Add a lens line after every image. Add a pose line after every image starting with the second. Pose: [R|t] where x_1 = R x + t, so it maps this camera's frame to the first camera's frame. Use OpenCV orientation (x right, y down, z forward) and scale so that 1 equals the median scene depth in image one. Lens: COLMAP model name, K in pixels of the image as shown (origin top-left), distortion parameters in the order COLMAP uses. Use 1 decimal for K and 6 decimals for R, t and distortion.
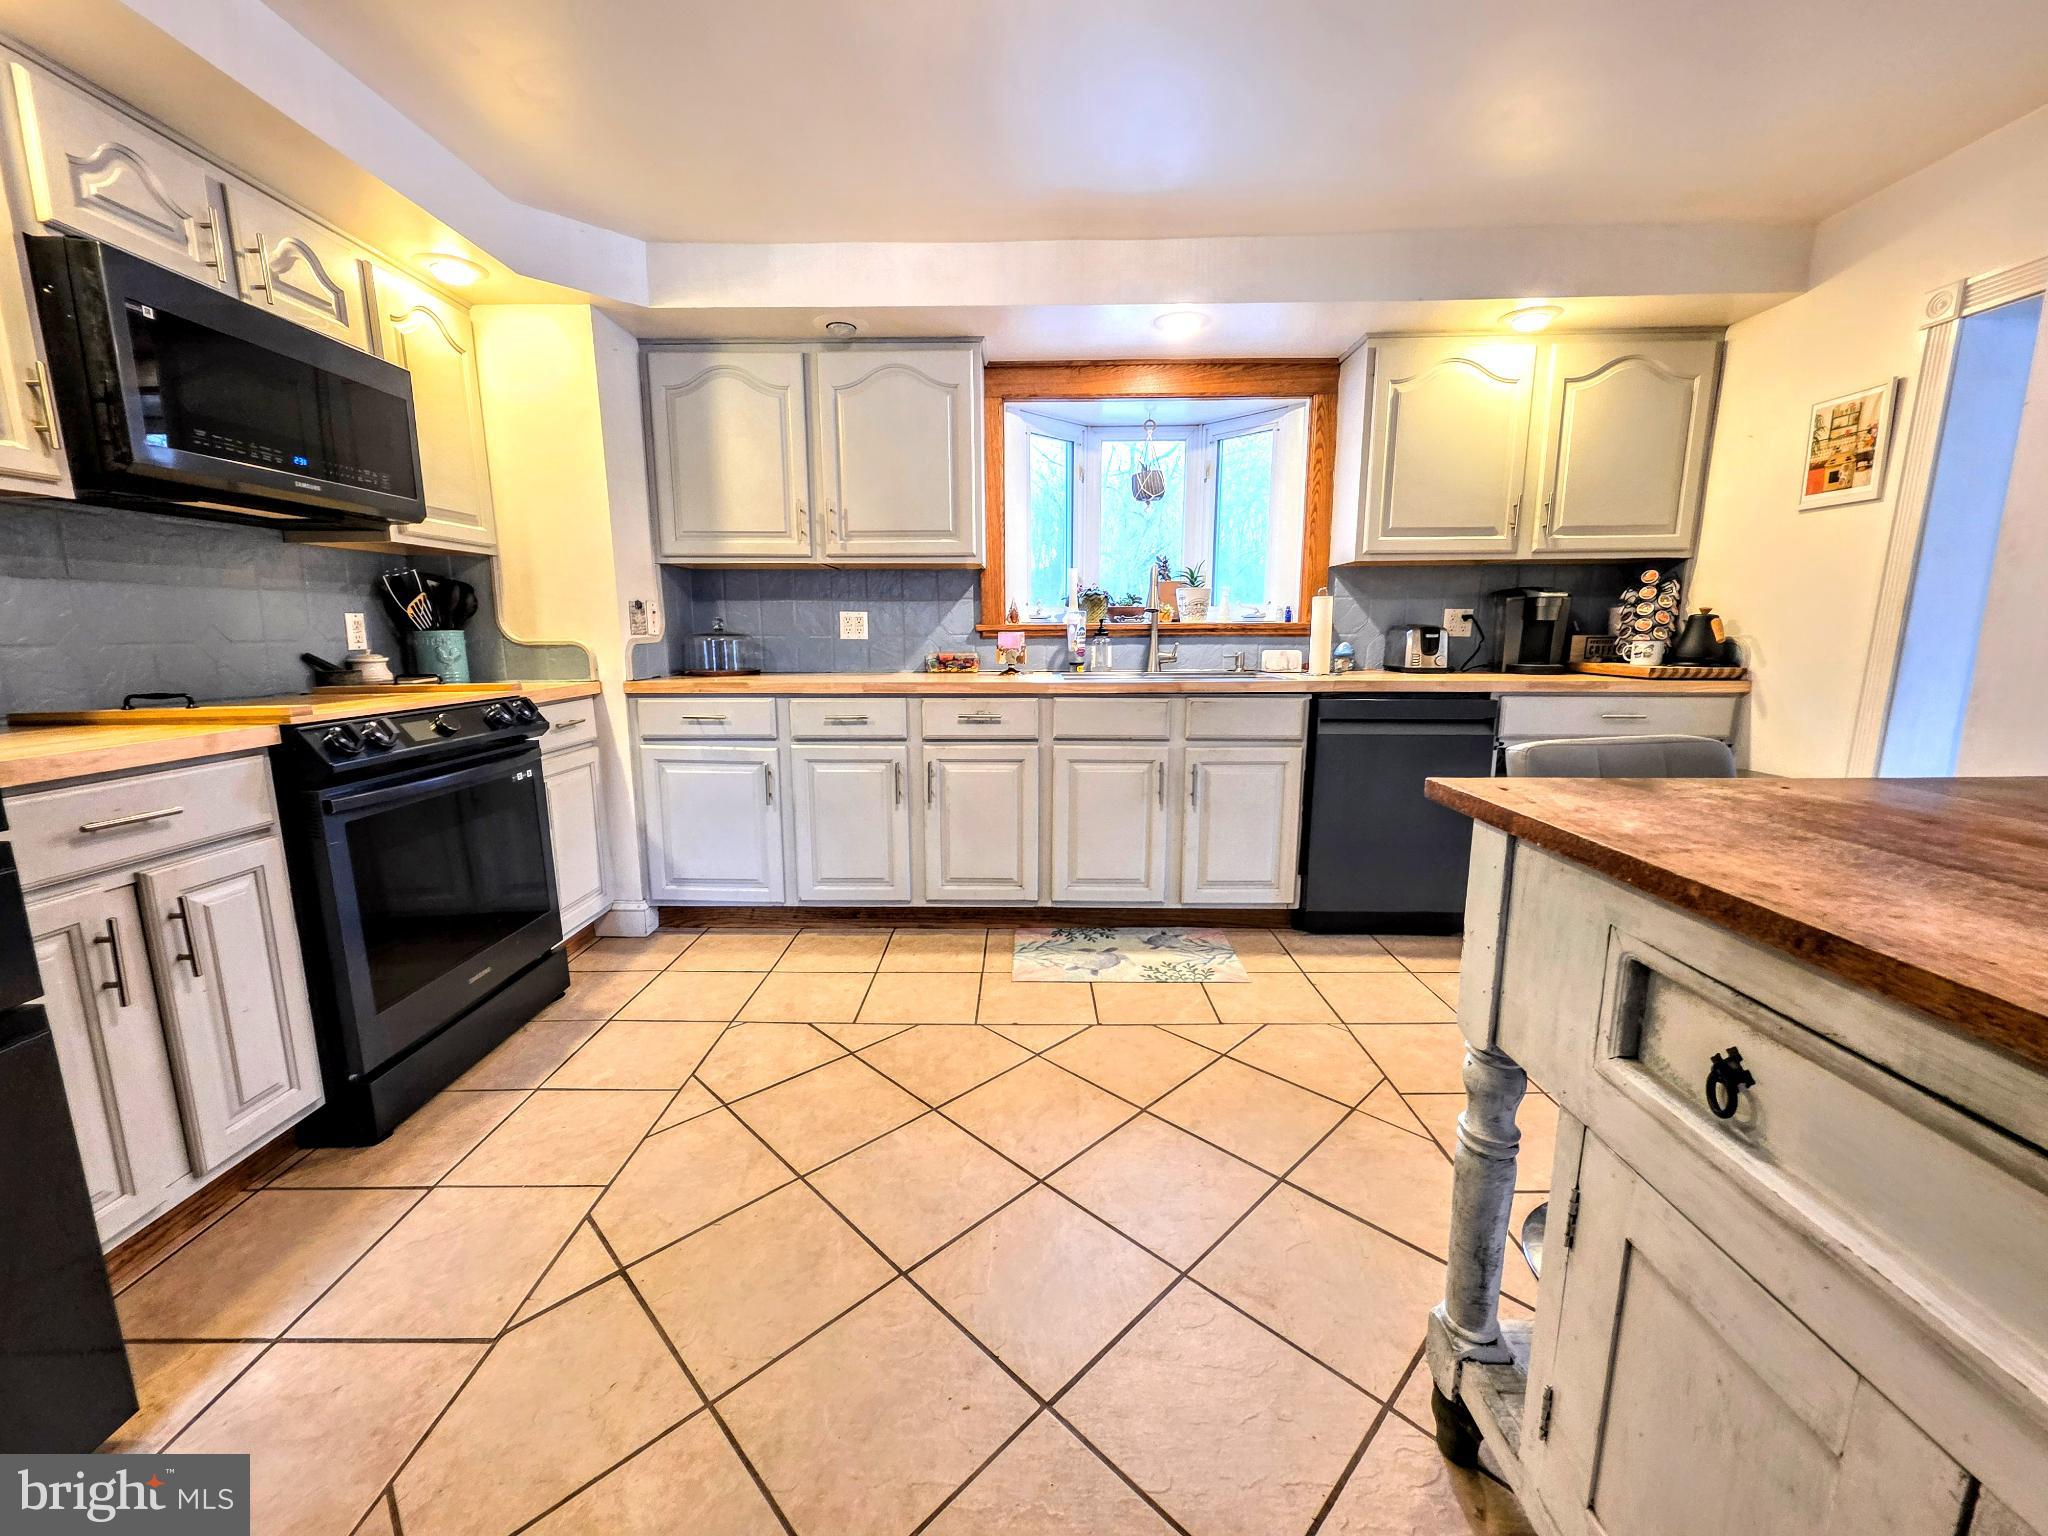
lens RADIAL K [[812.4, 0, 1024.0], [0, 812.4, 768.0], [0, 0, 1]] dist [0.003378, 0.000066]
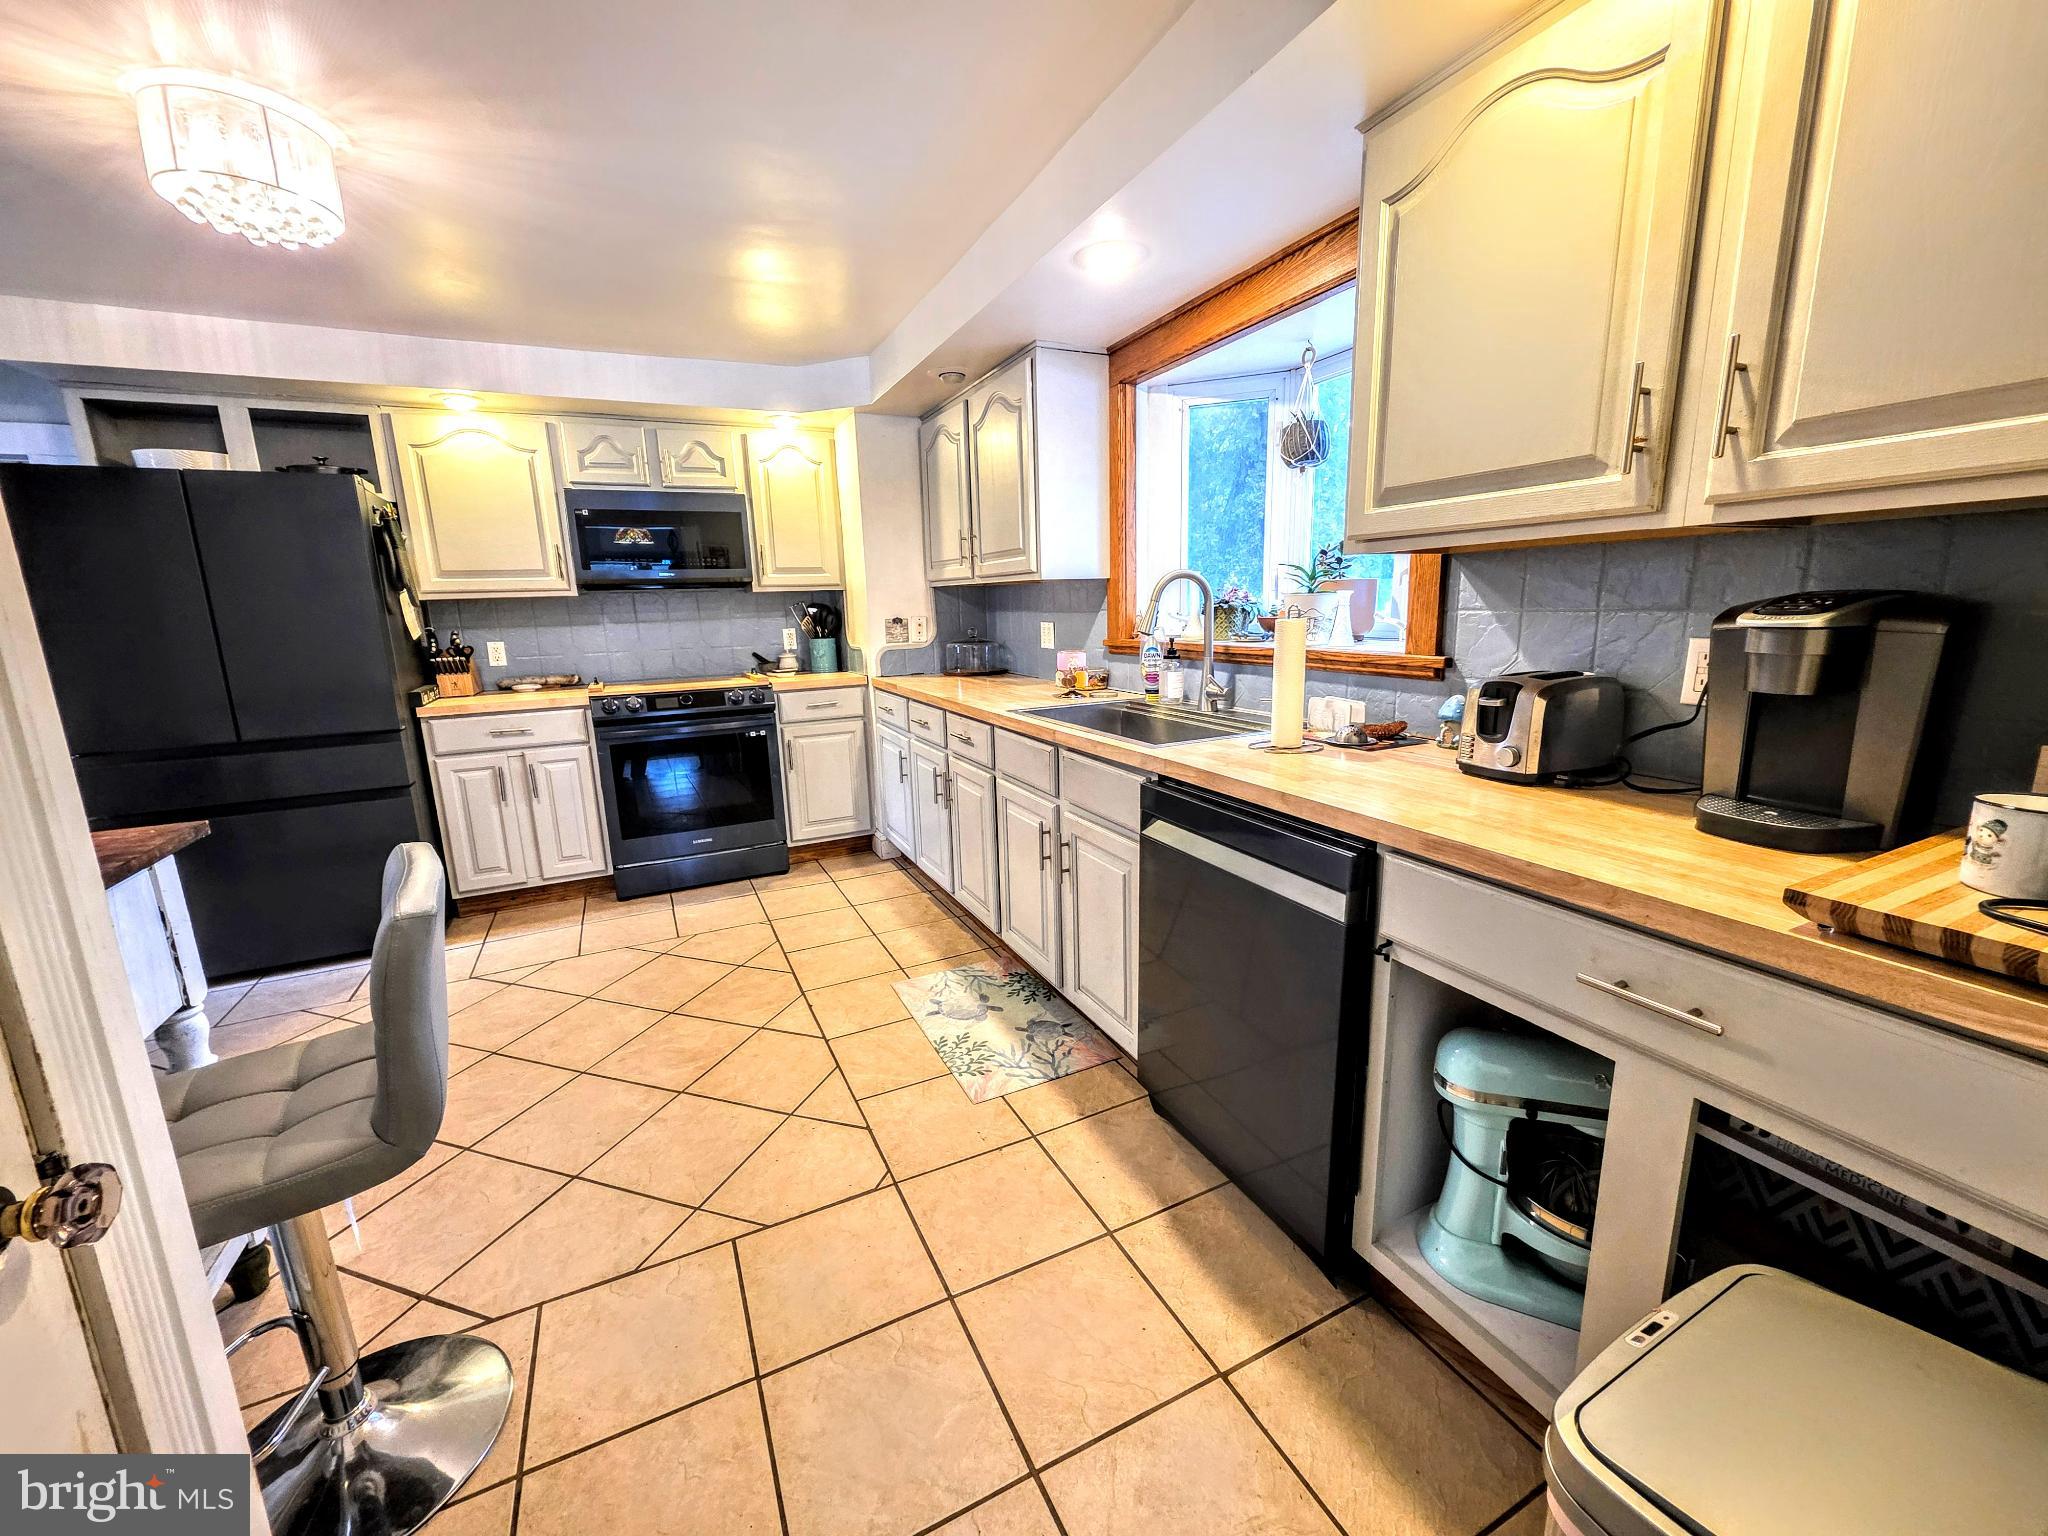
lens RADIAL K [[812.4, 0, 1024.0], [0, 812.4, 768.0], [0, 0, 1]] dist [0.003378, 0.000066]
pose [[0.442213, 0.173199, -0.880028, 1.033723], [-0.126260, 0.983428, 0.130104, -0.195071], [0.887979, 0.053579, 0.456753, 0.699047]]
